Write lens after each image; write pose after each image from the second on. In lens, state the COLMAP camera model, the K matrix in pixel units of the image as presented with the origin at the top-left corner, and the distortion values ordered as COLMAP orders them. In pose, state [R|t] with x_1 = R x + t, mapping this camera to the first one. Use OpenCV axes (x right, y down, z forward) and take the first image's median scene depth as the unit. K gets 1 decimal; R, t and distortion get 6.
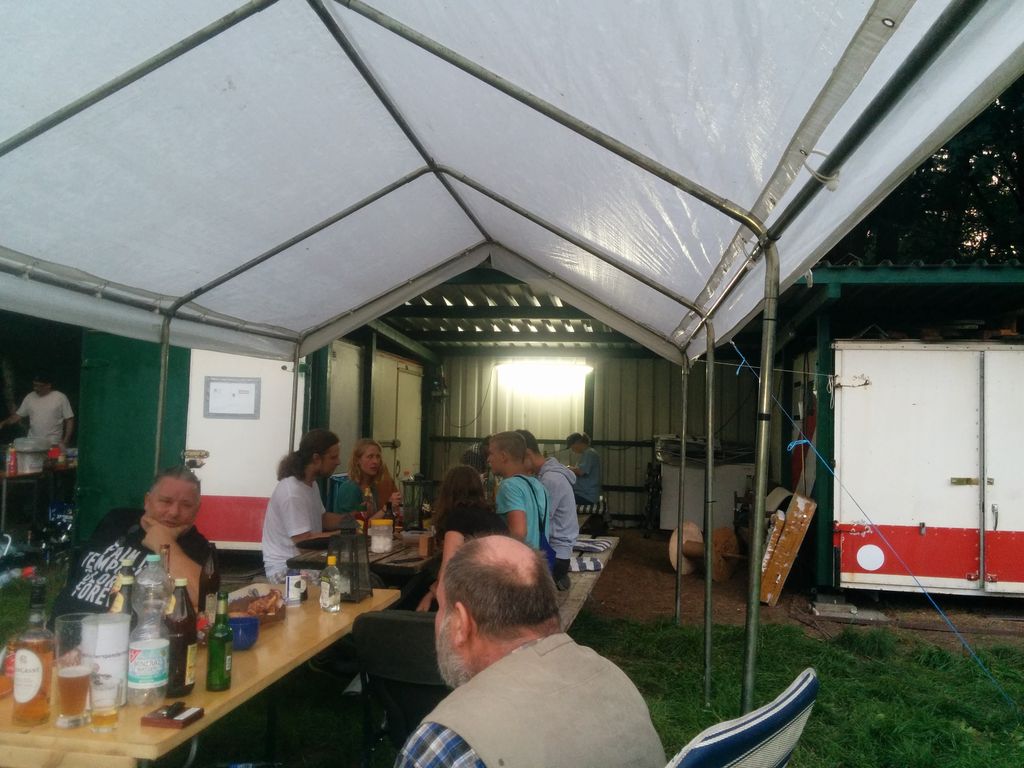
lens RADIAL K [[908.2, 0, 510.6], [0, 908.2, 384.8], [0, 0, 1]] dist [0.043822, -0.012293]
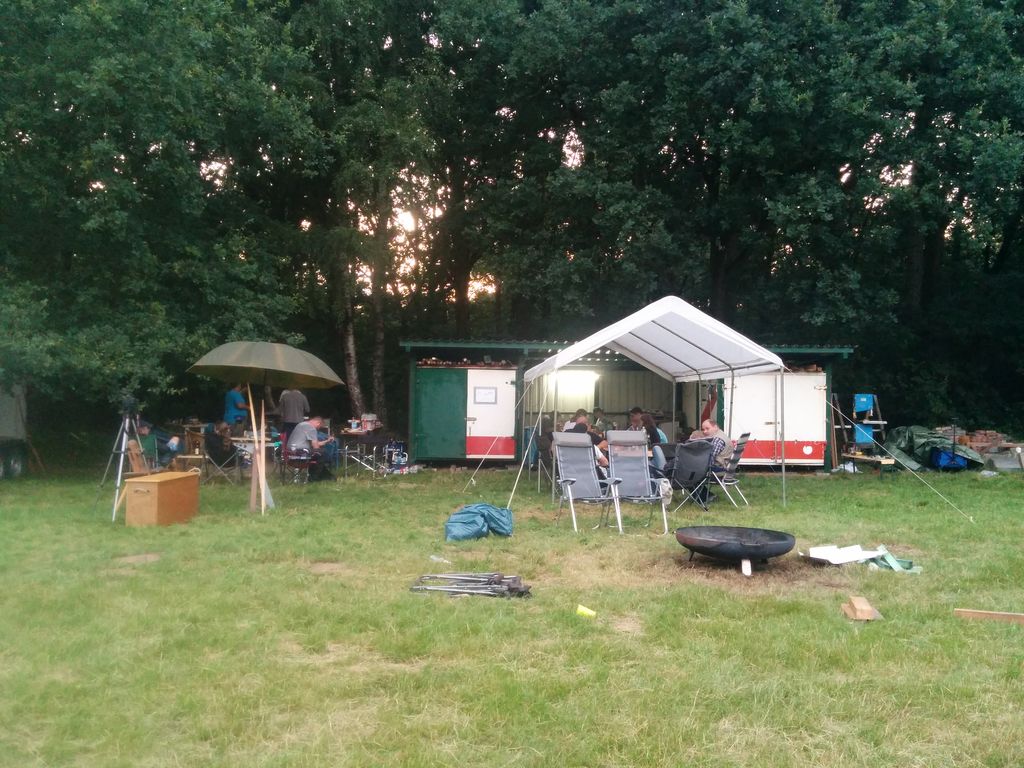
lens RADIAL K [[908.2, 0, 512.7], [0, 908.2, 383.7], [0, 0, 1]] dist [0.043822, -0.012293]
pose [[0.996001, -0.011076, 0.088658, -0.445801], [0.008598, 0.999563, 0.028289, -0.084614], [-0.088932, -0.027414, 0.995660, -1.409205]]
